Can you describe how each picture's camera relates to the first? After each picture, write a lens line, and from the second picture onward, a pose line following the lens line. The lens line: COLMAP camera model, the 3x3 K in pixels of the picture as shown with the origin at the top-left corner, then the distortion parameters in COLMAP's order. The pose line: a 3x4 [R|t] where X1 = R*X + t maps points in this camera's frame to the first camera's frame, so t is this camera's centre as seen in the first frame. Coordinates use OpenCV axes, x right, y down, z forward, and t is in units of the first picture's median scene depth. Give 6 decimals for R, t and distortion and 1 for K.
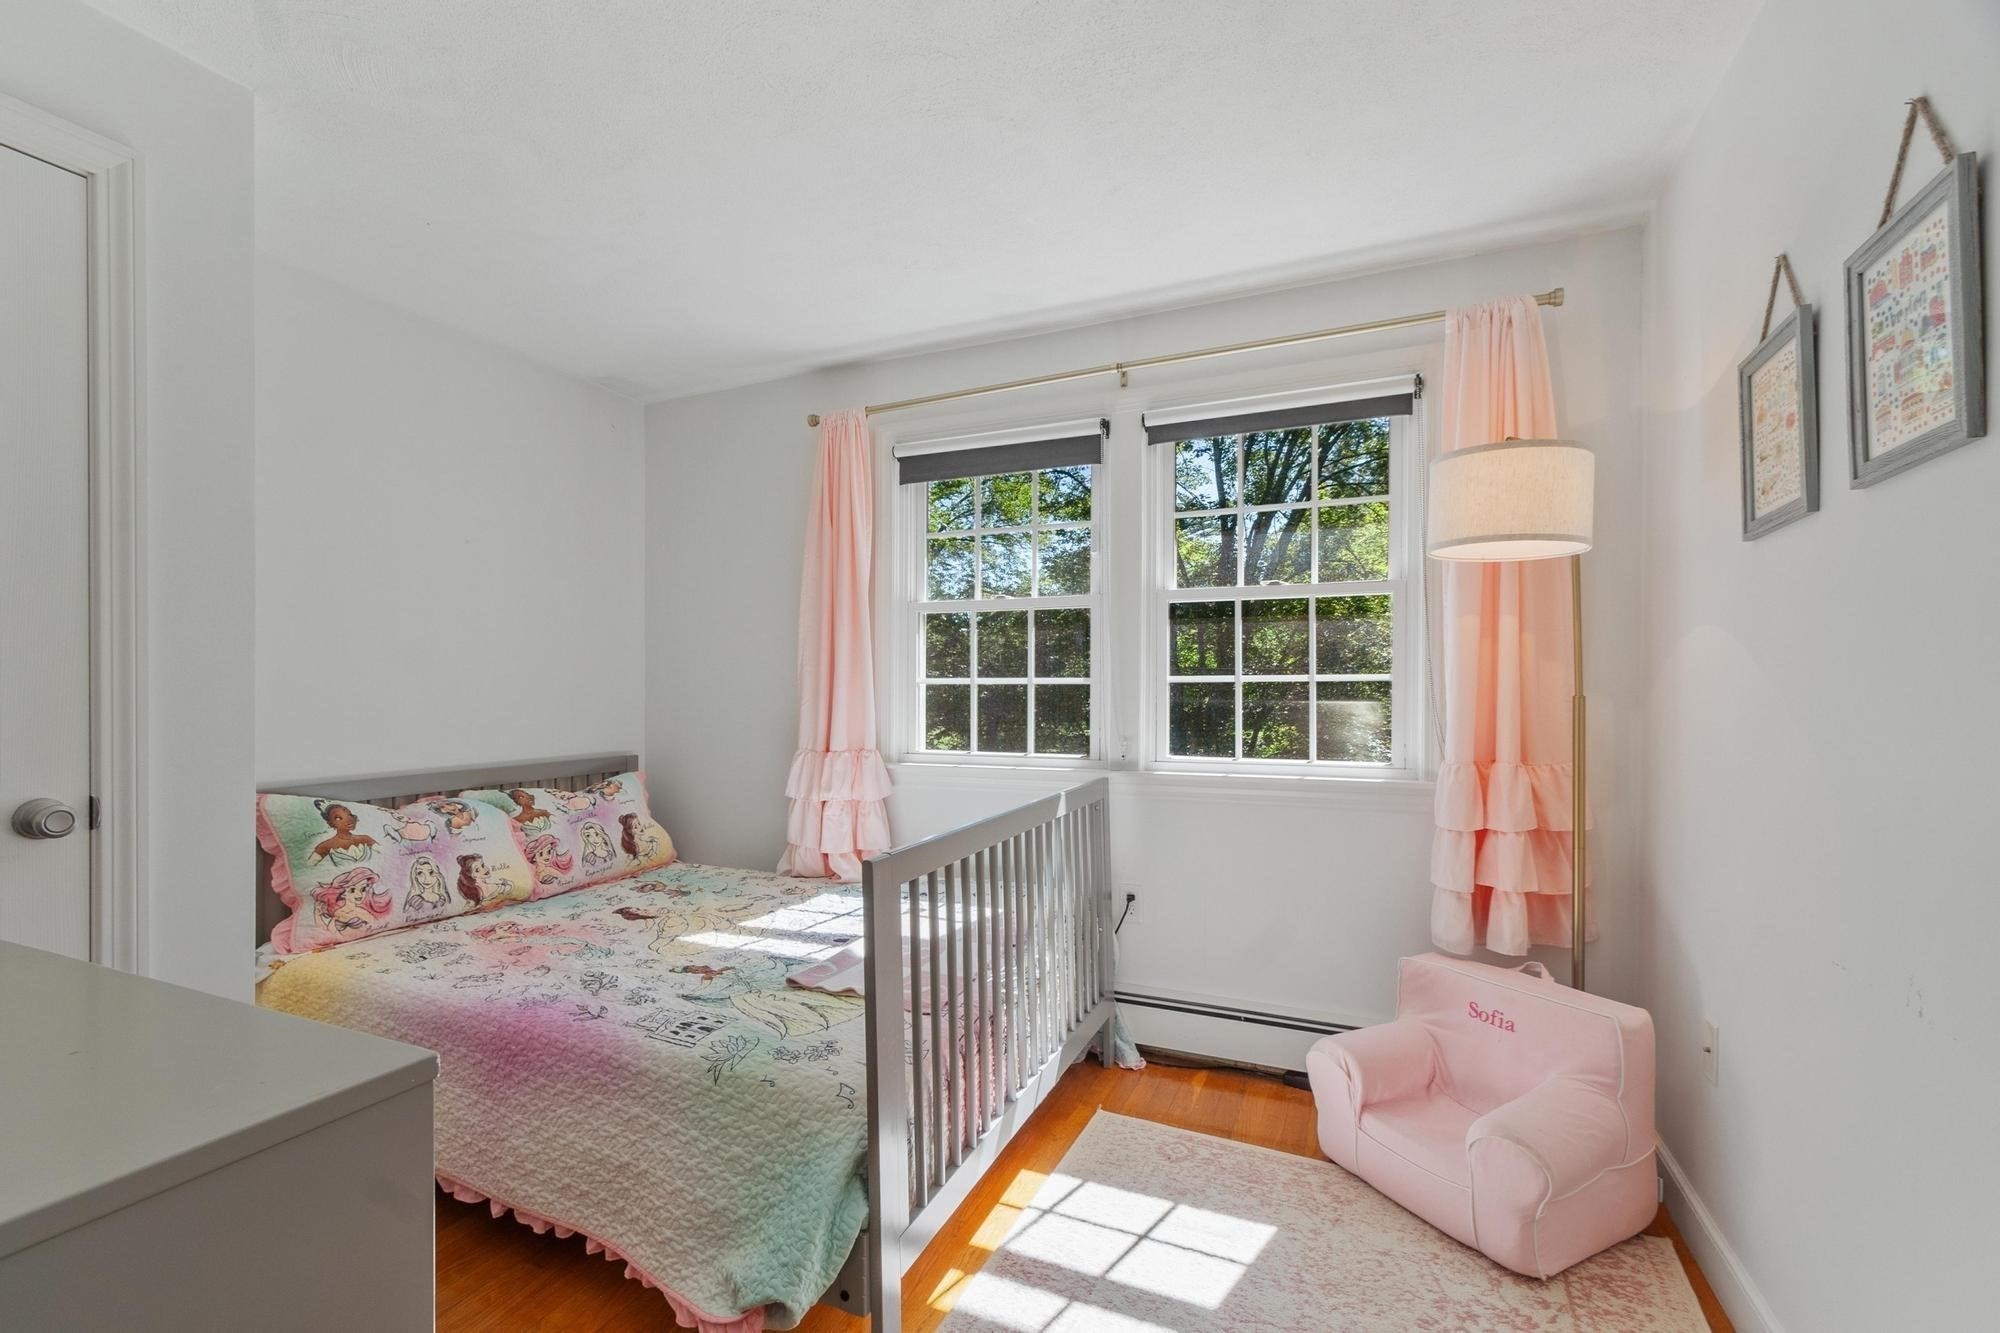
lens RADIAL K [[885.5, 0, 983.2], [0, 885.5, 689.7], [0, 0, 1]] dist [-0.000002, 0.000081]
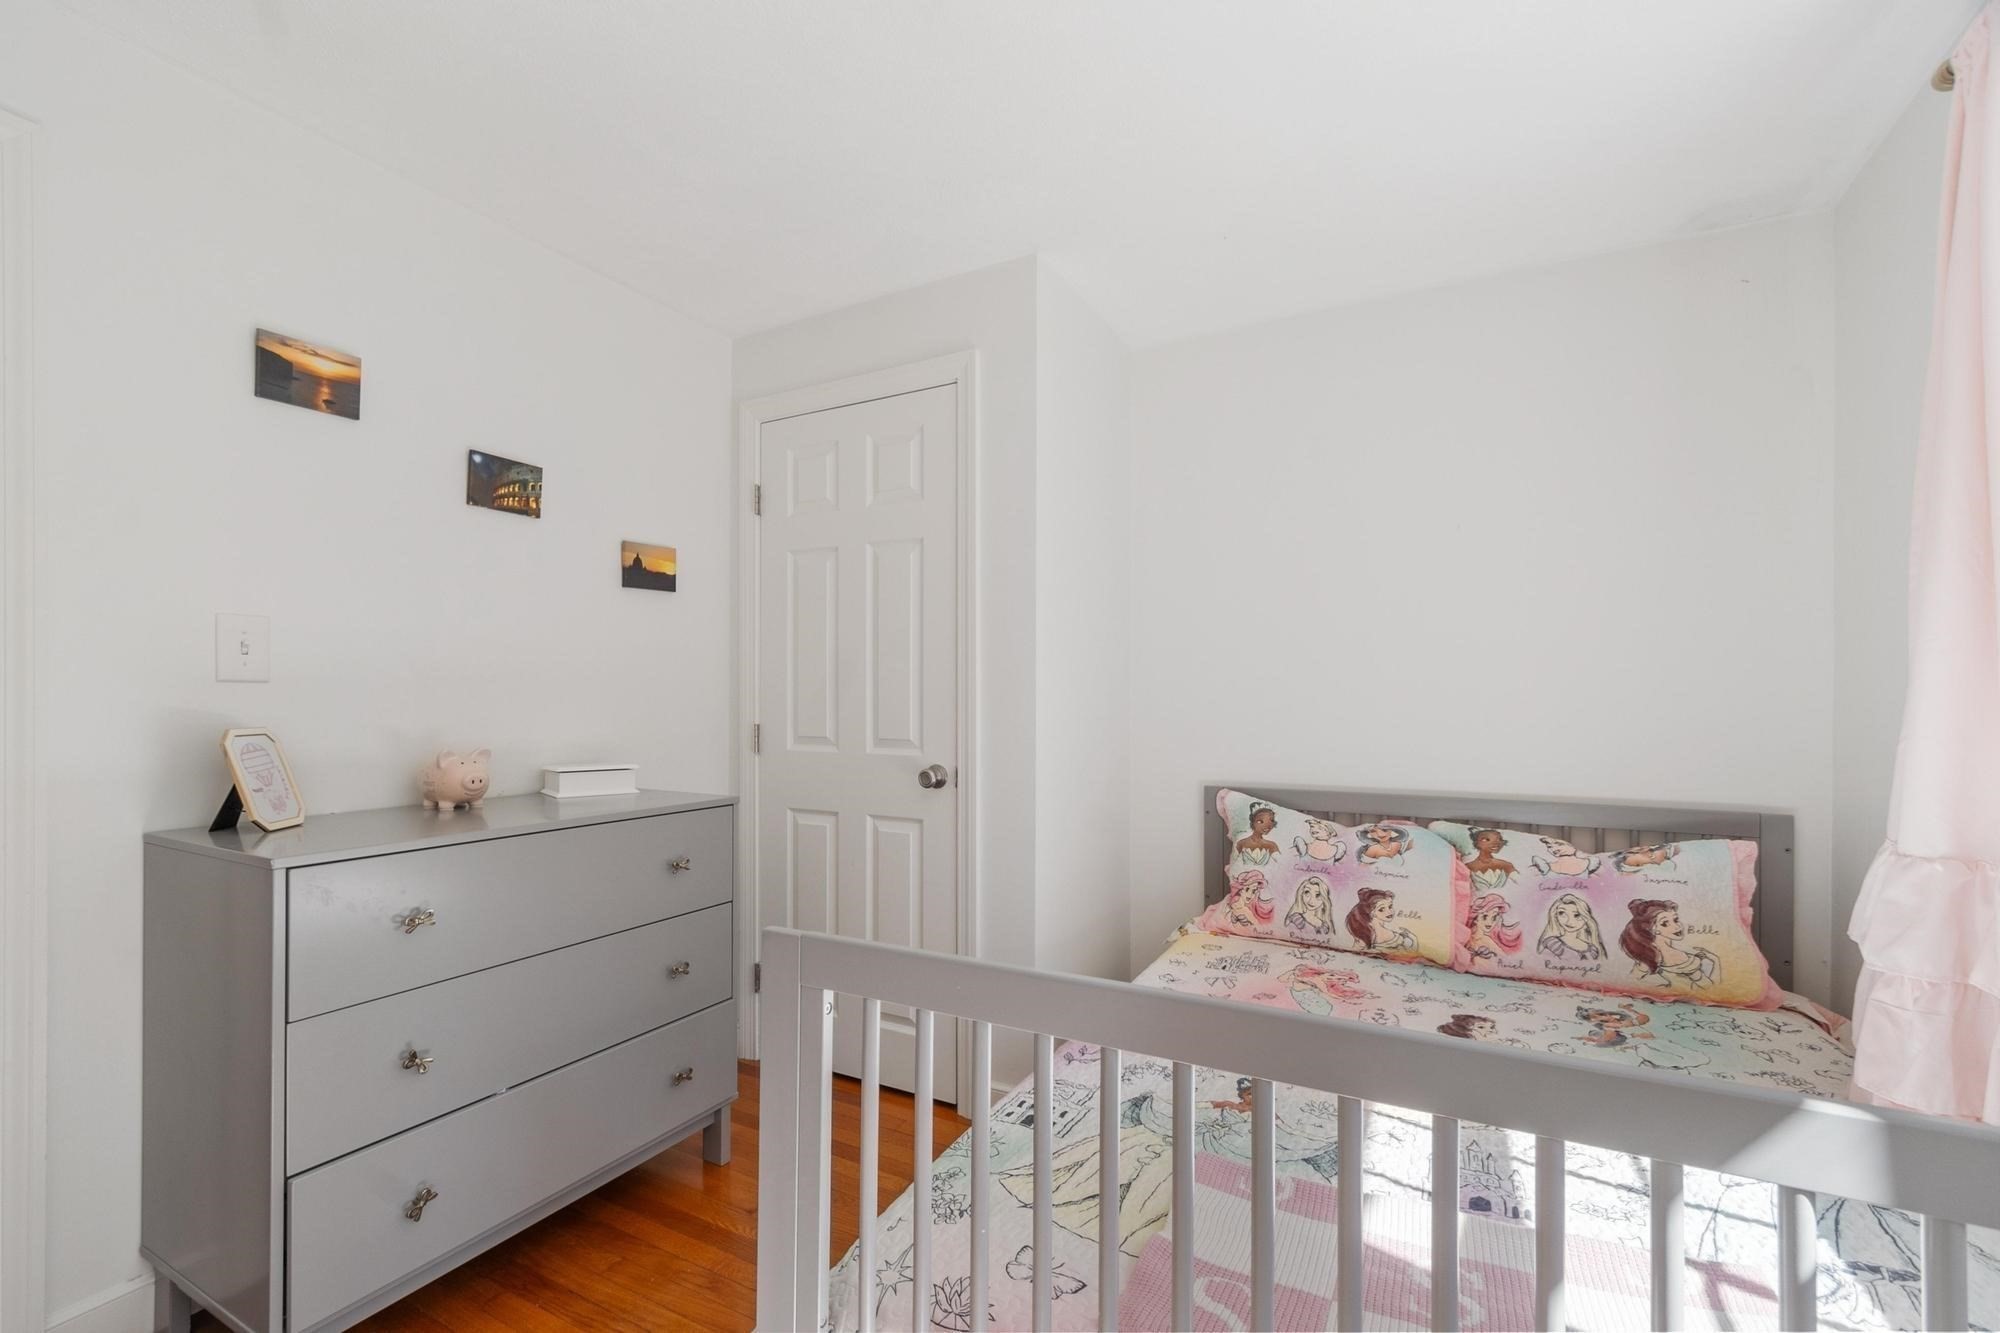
lens RADIAL K [[885.5, 0, 983.2], [0, 885.5, 689.7], [0, 0, 1]] dist [-0.000002, 0.000081]
pose [[-0.107754, -0.008953, -0.994137, 0.307653], [-0.005331, 0.999950, -0.008428, -0.002717], [0.994163, 0.004391, -0.107797, 0.639333]]
